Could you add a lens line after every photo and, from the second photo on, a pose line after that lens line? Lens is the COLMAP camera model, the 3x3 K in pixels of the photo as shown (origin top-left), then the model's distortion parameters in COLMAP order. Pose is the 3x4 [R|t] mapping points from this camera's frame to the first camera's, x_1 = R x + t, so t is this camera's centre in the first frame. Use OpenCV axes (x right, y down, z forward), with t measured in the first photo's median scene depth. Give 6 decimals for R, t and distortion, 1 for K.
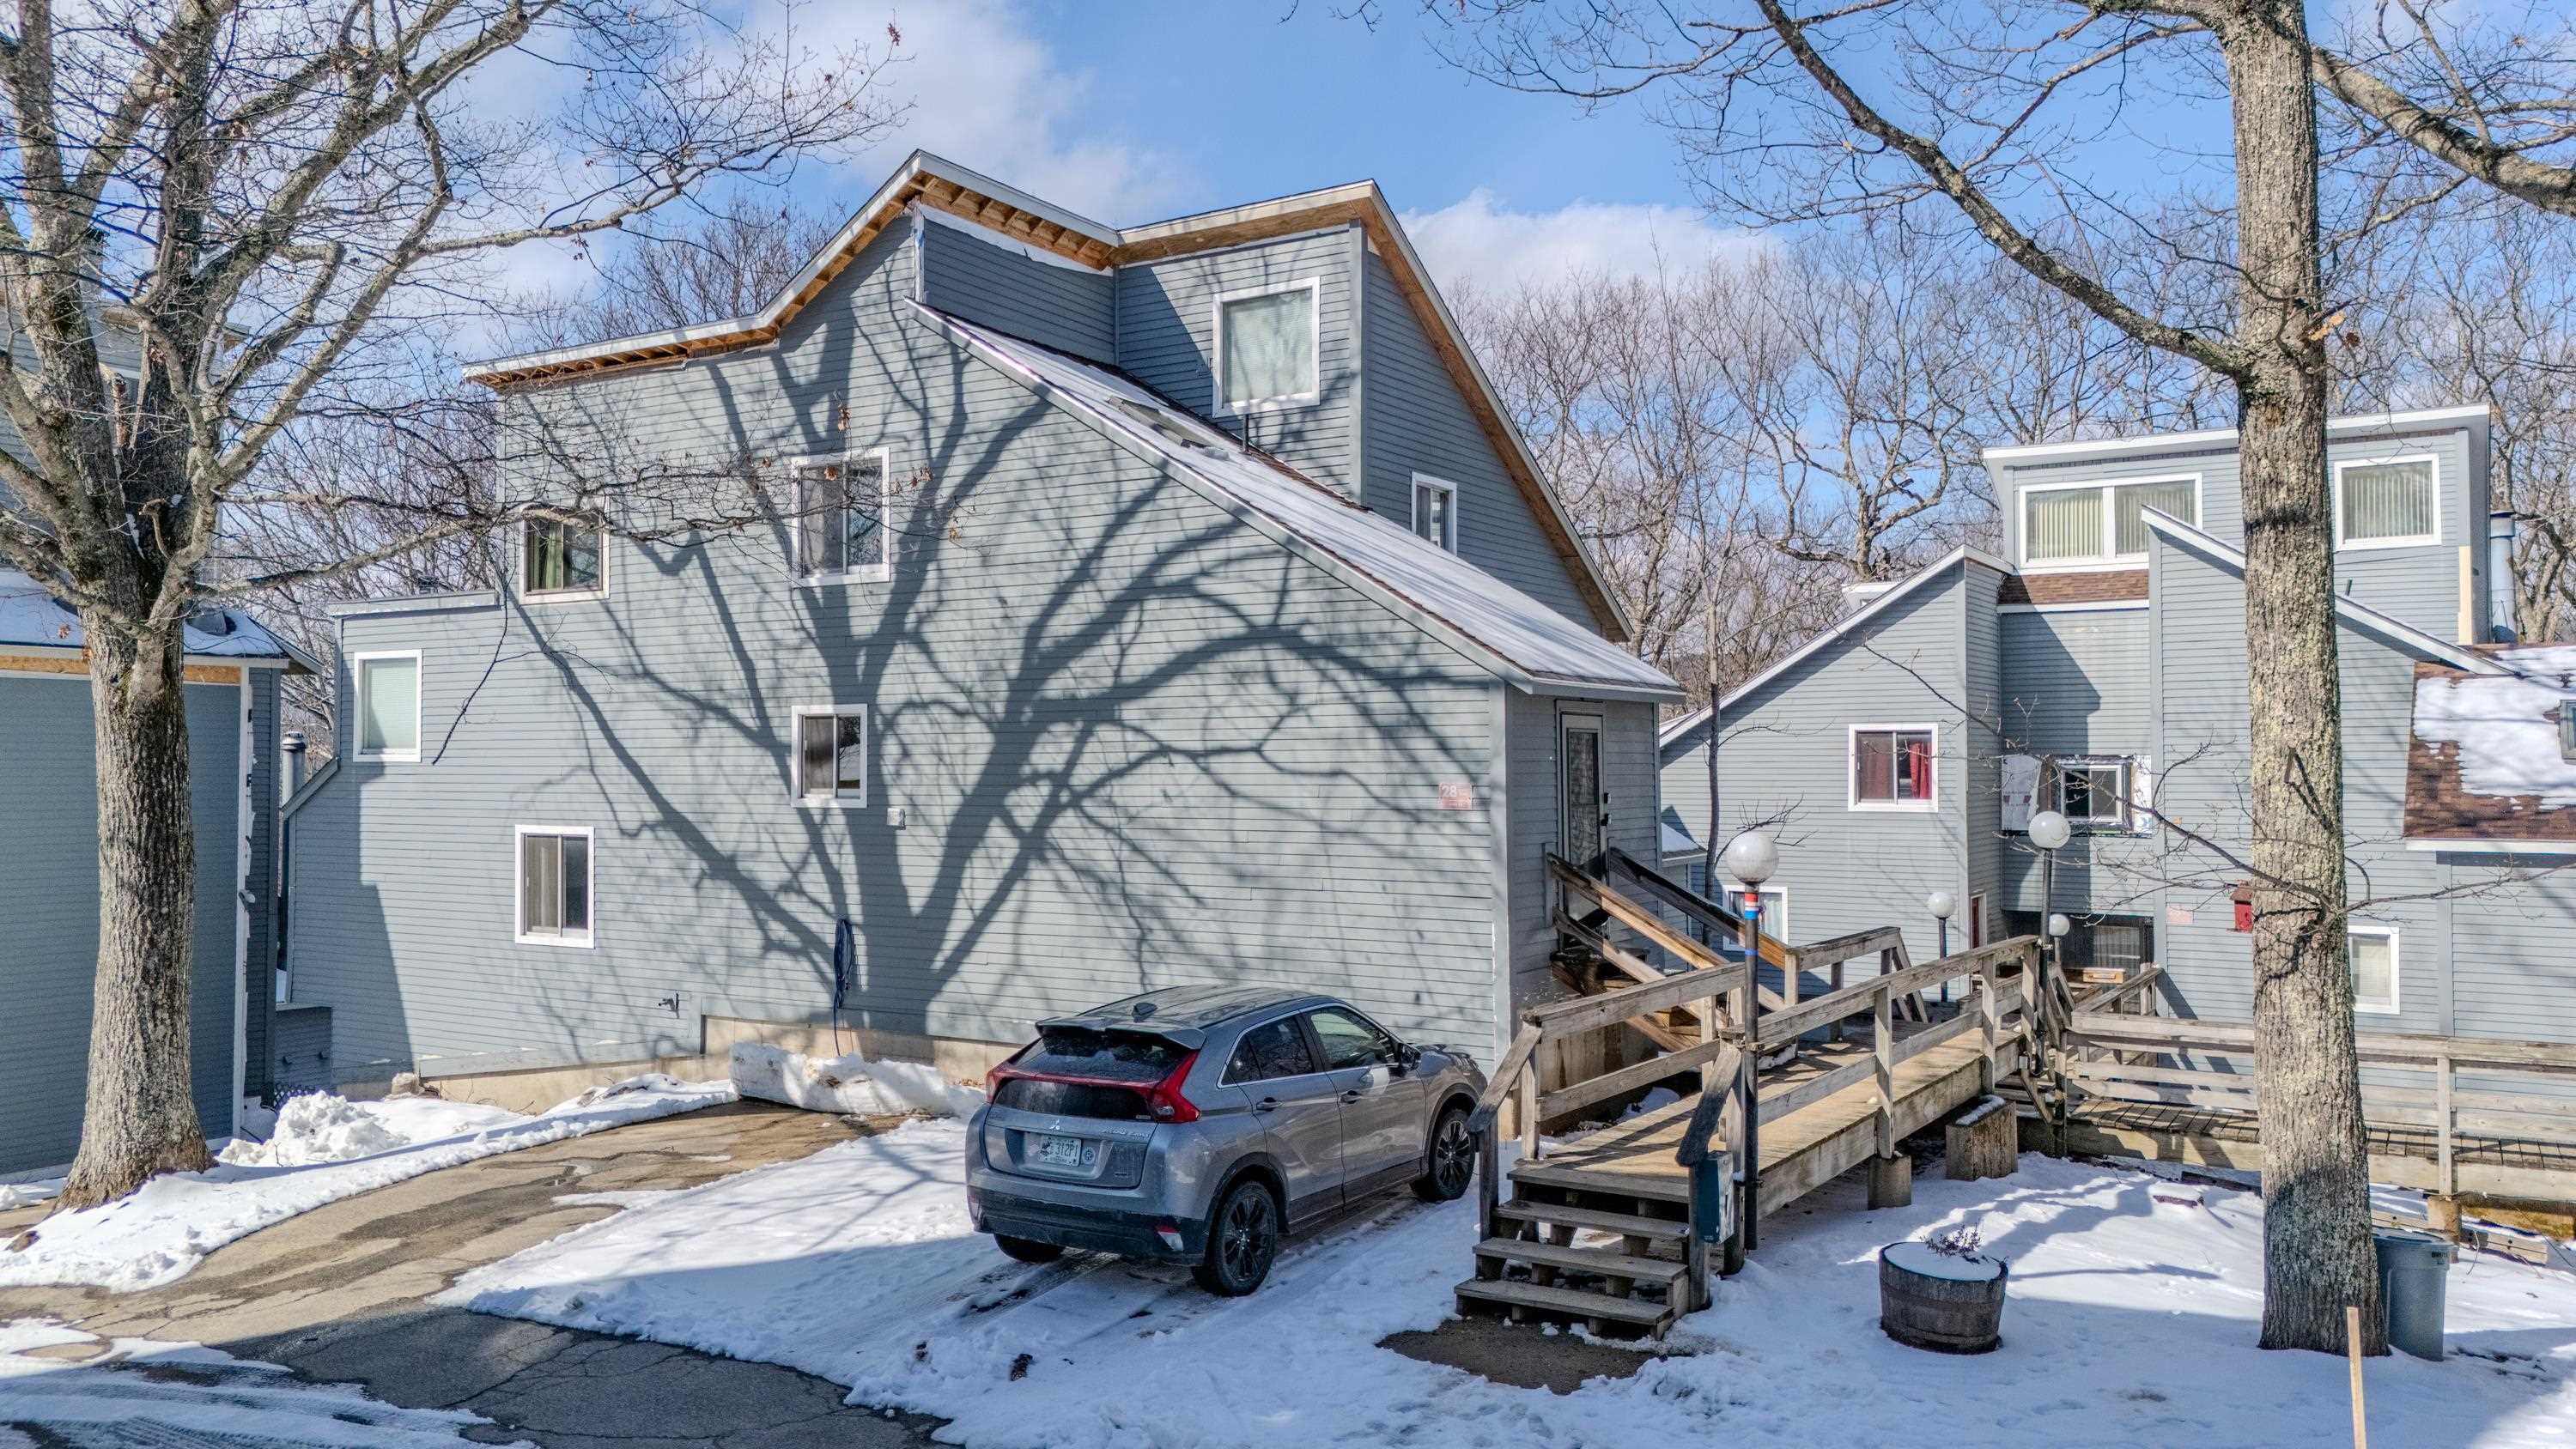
lens RADIAL K [[1912.4, 0, 1276.9], [0, 1912.4, 725.0], [0, 0, 1]] dist [0.070836, -0.077862]
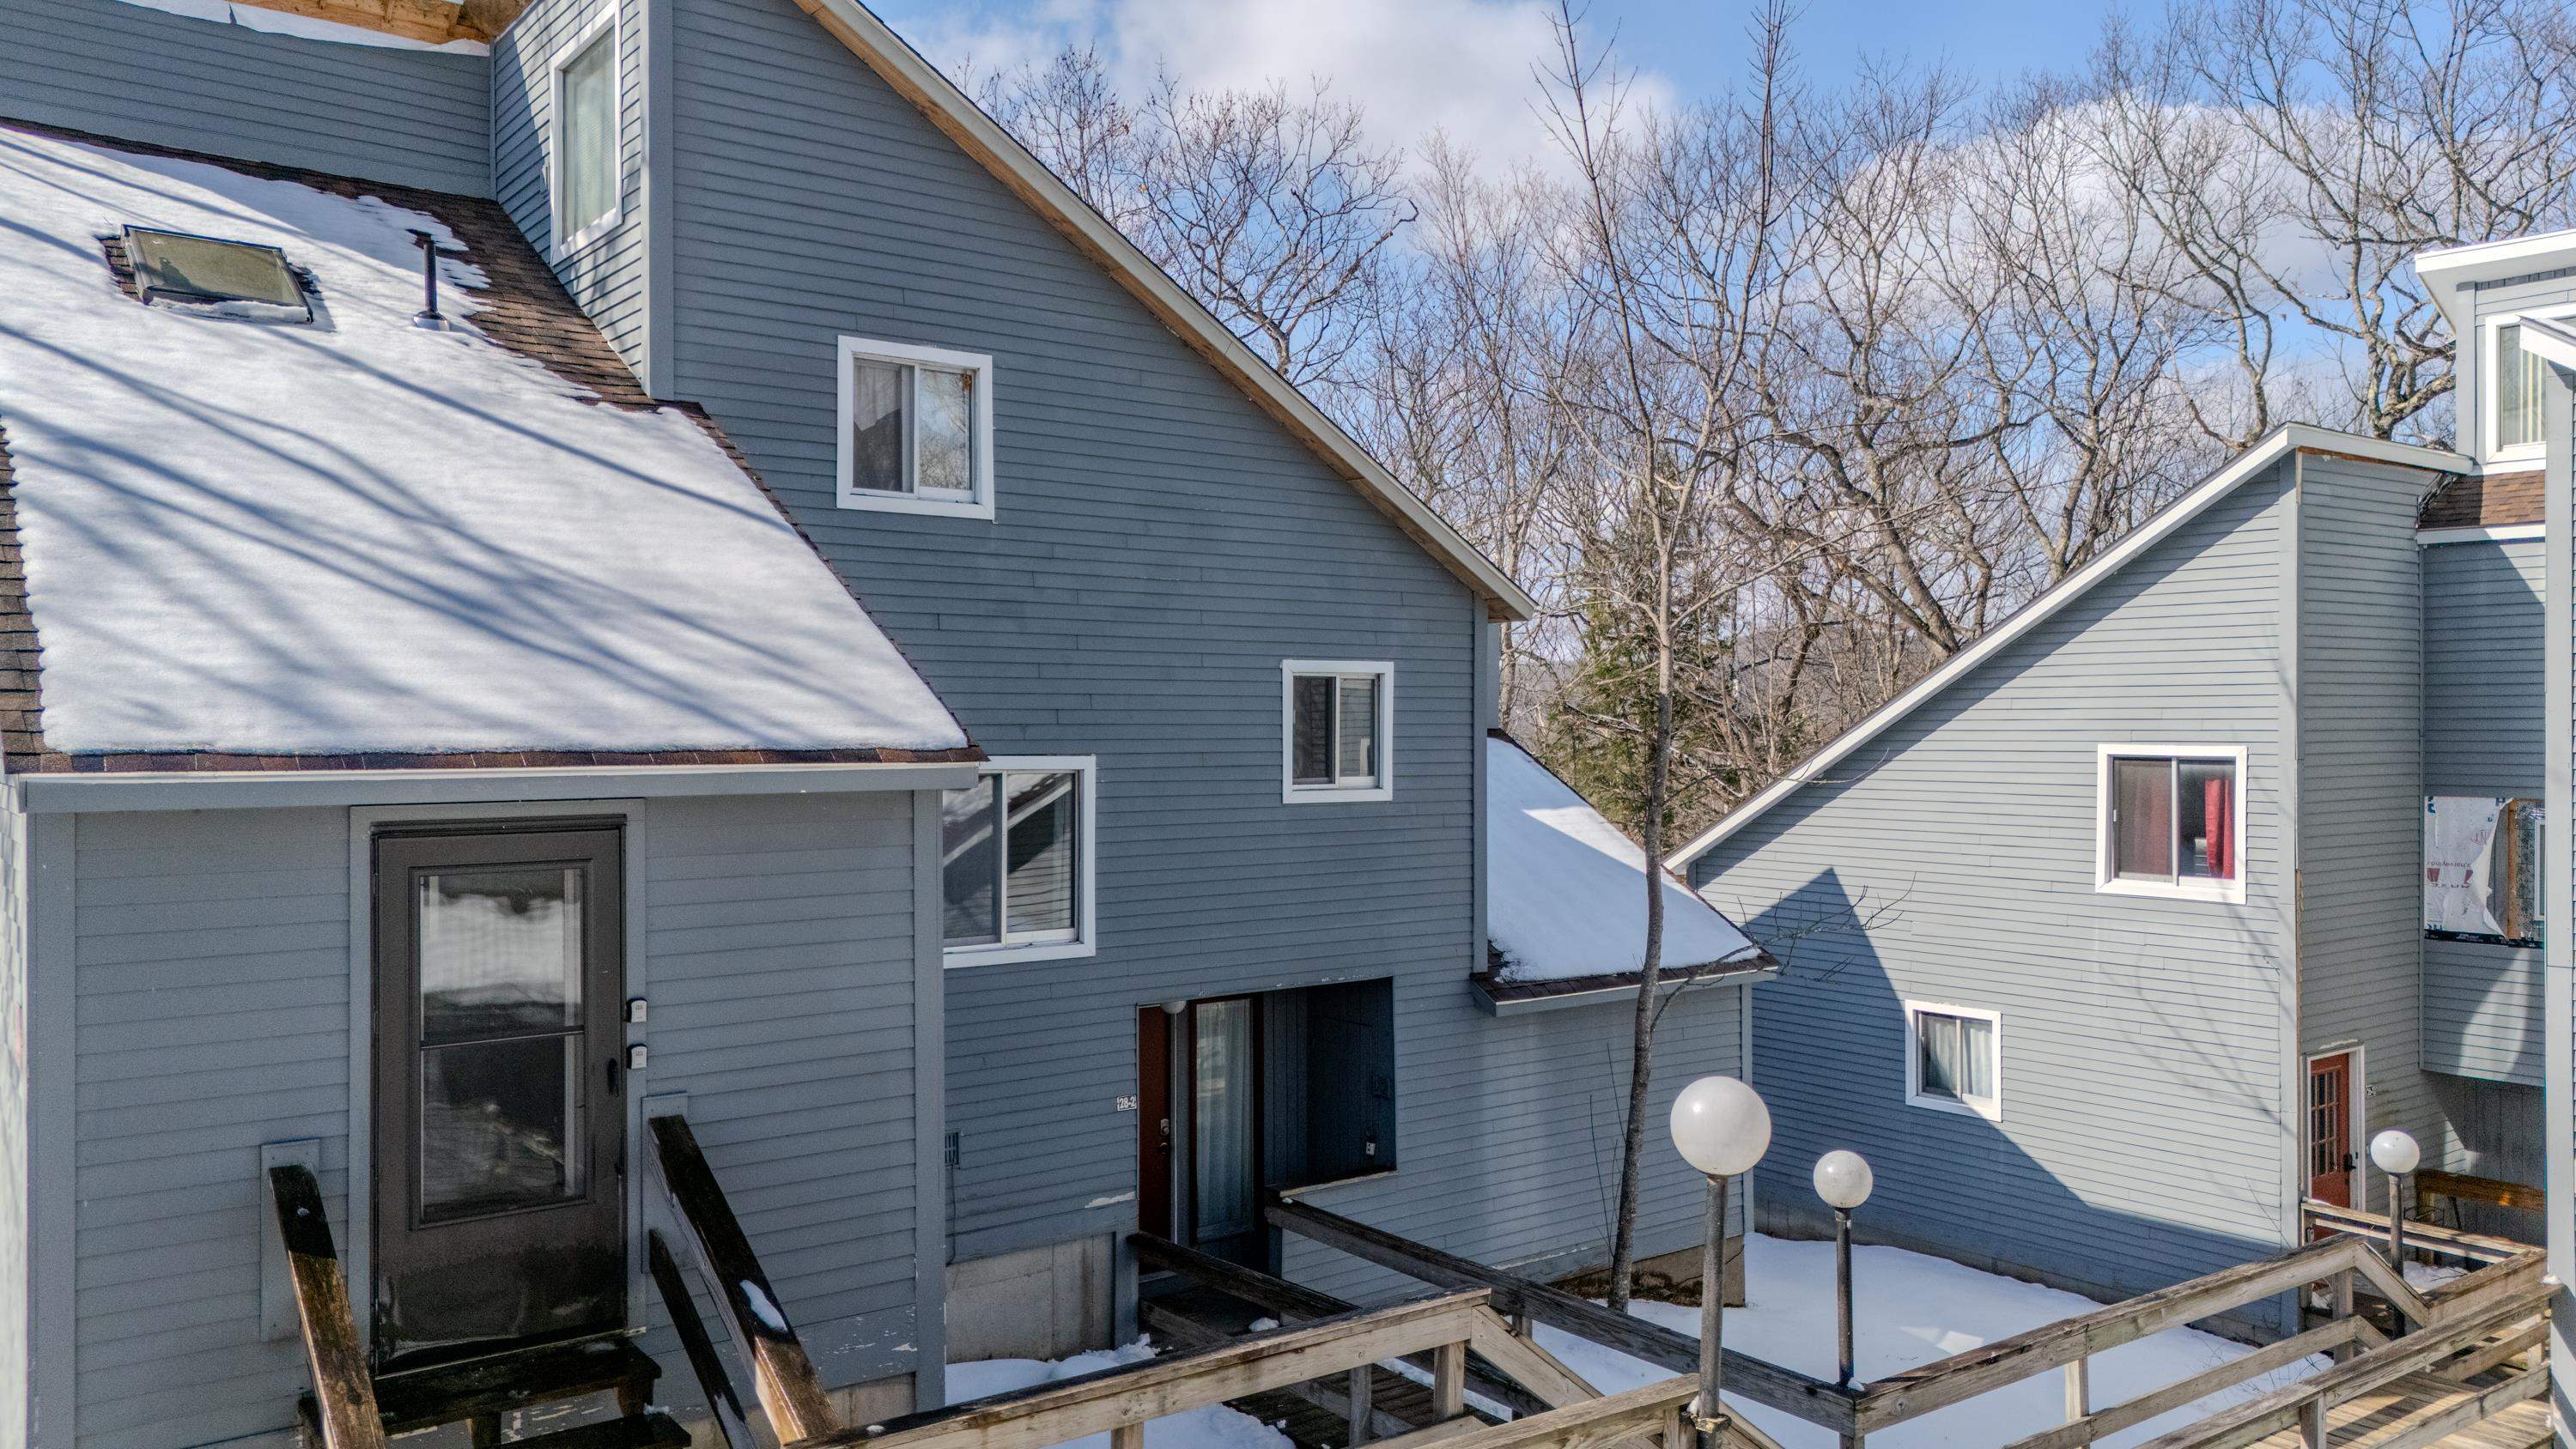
lens RADIAL K [[1912.4, 0, 1277.2], [0, 1912.4, 715.5], [0, 0, 1]] dist [0.070836, -0.077862]
pose [[0.933966, -0.000290, -0.357362, 0.430291], [0.007493, 0.999796, 0.018772, -0.034449], [0.357283, -0.020211, 0.933777, 0.571134]]
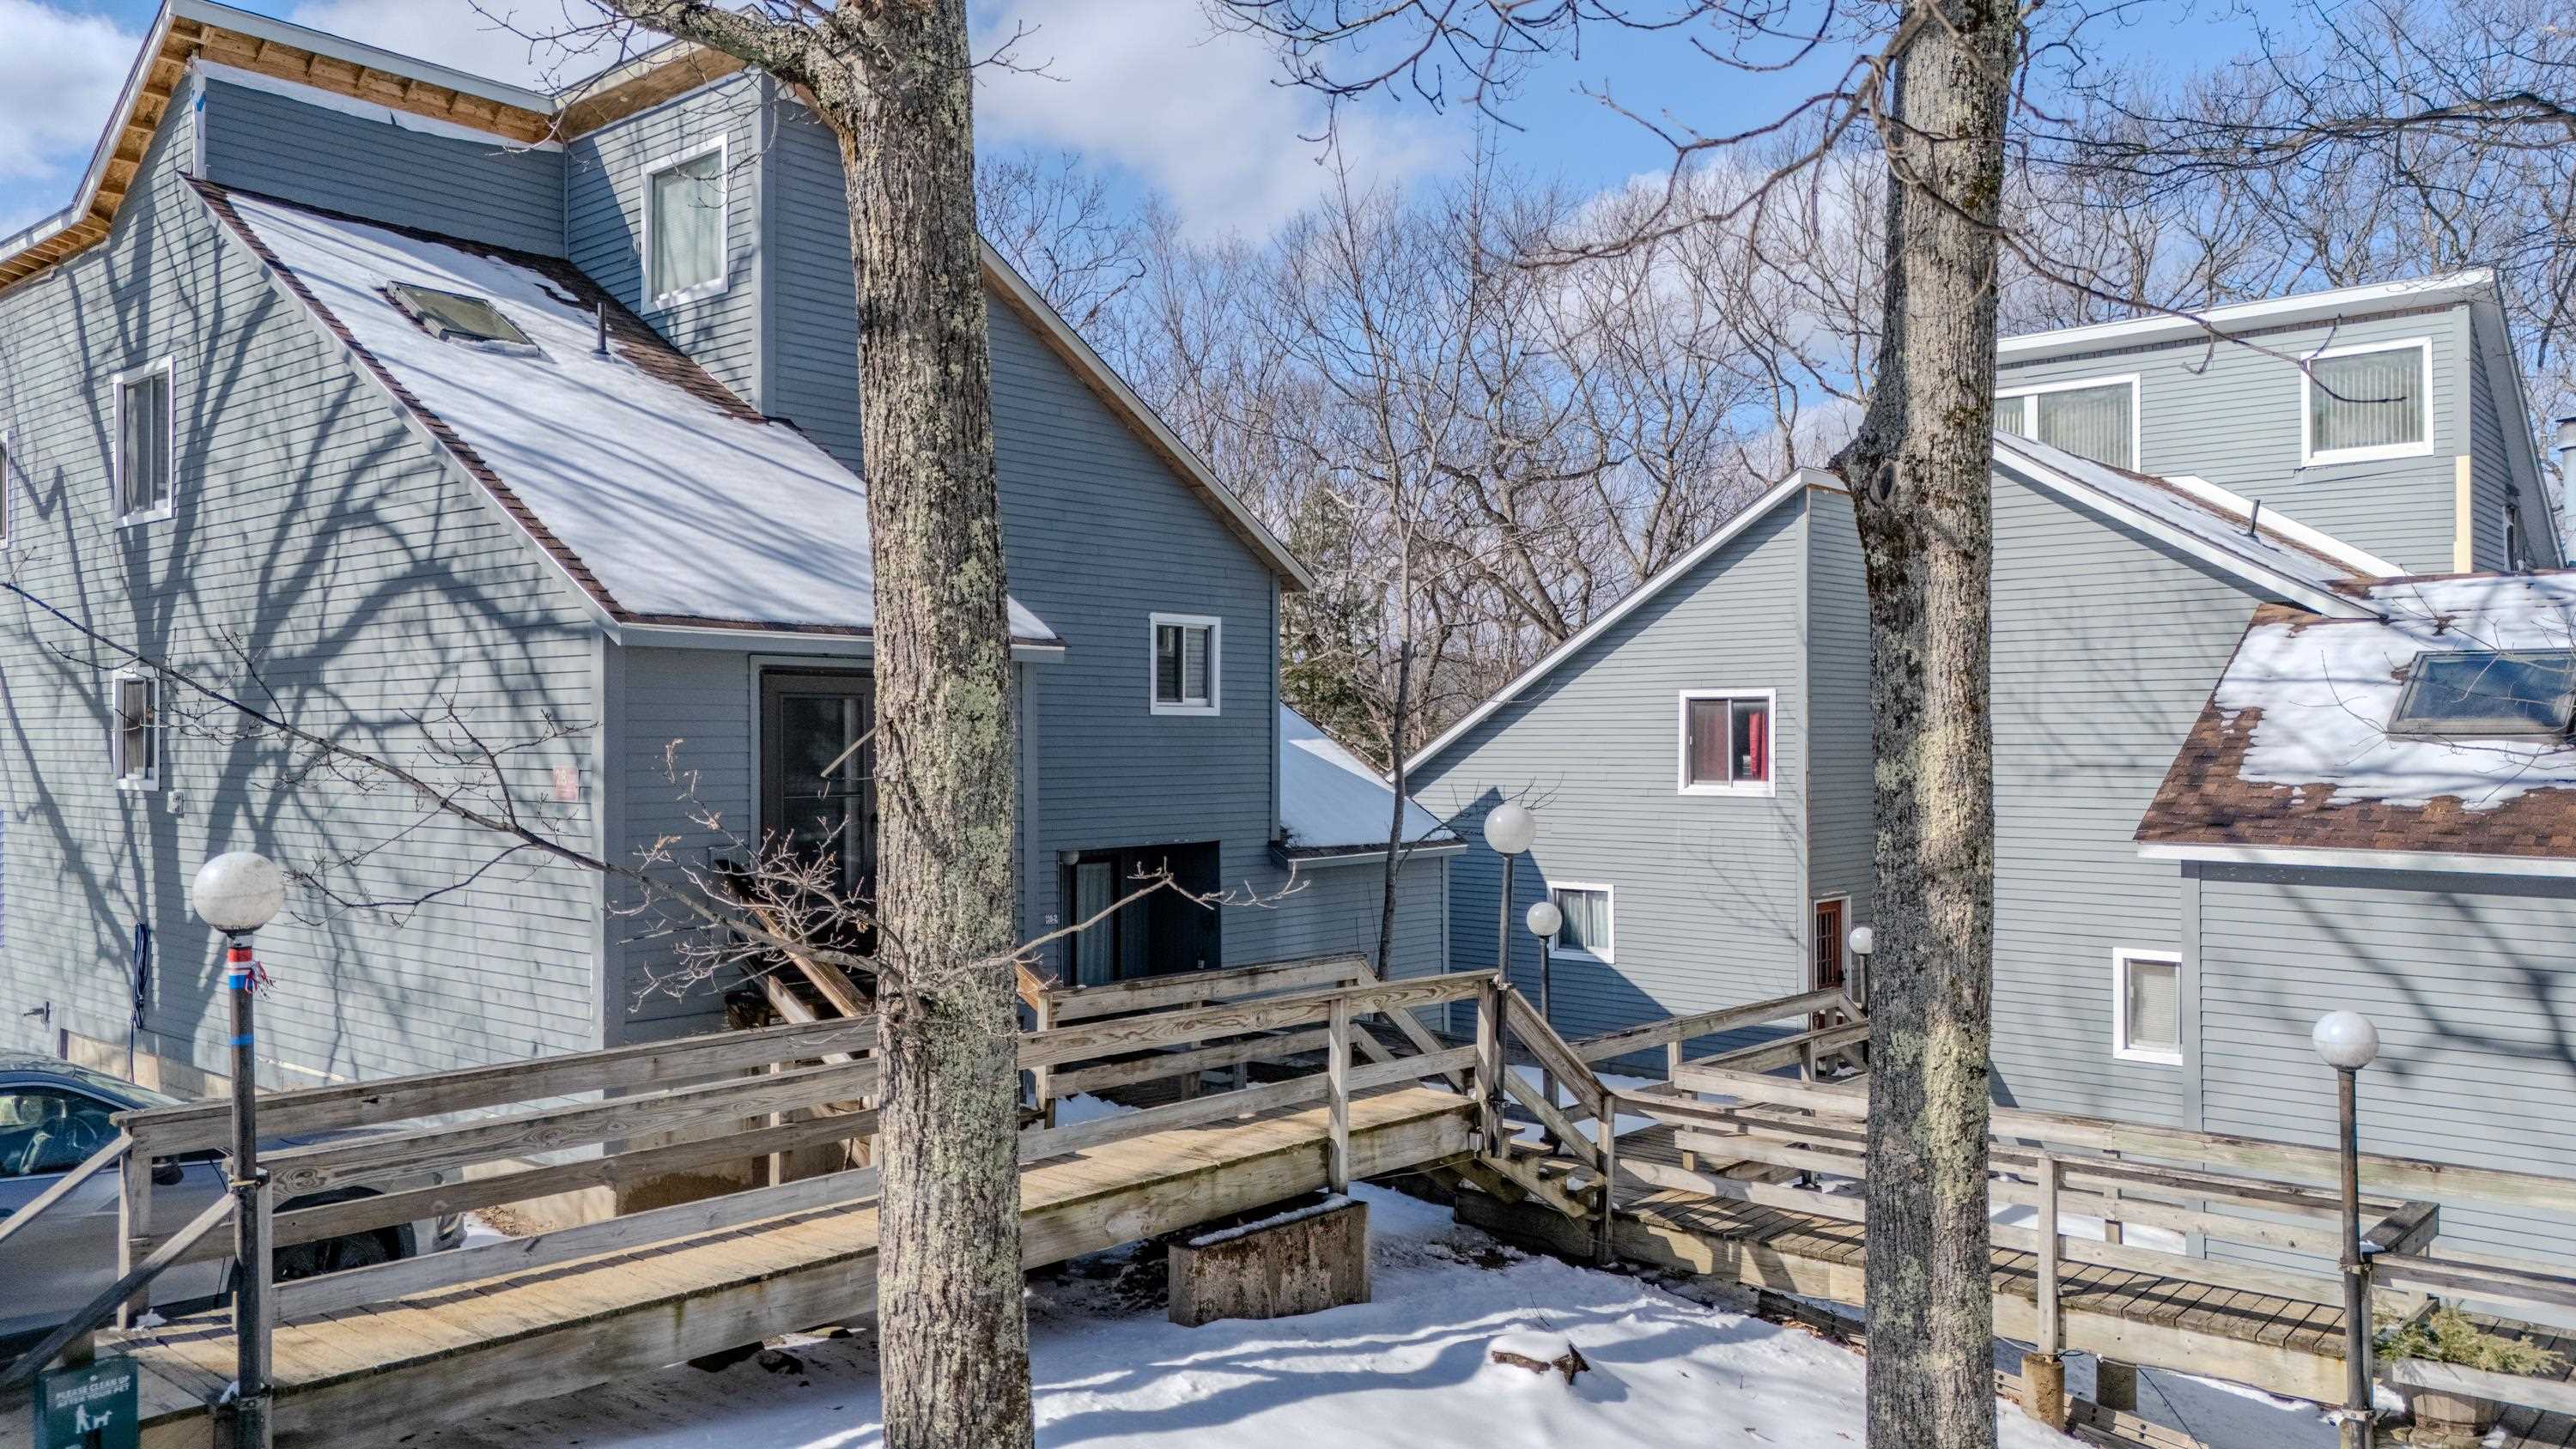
lens RADIAL K [[1912.4, 0, 1282.1], [0, 1912.4, 729.9], [0, 0, 1]] dist [0.070836, -0.077862]
pose [[0.987574, 0.000644, -0.157155, 0.404484], [0.002097, 0.999849, 0.017278, 0.003166], [0.157142, -0.017393, 0.987423, 0.247476]]
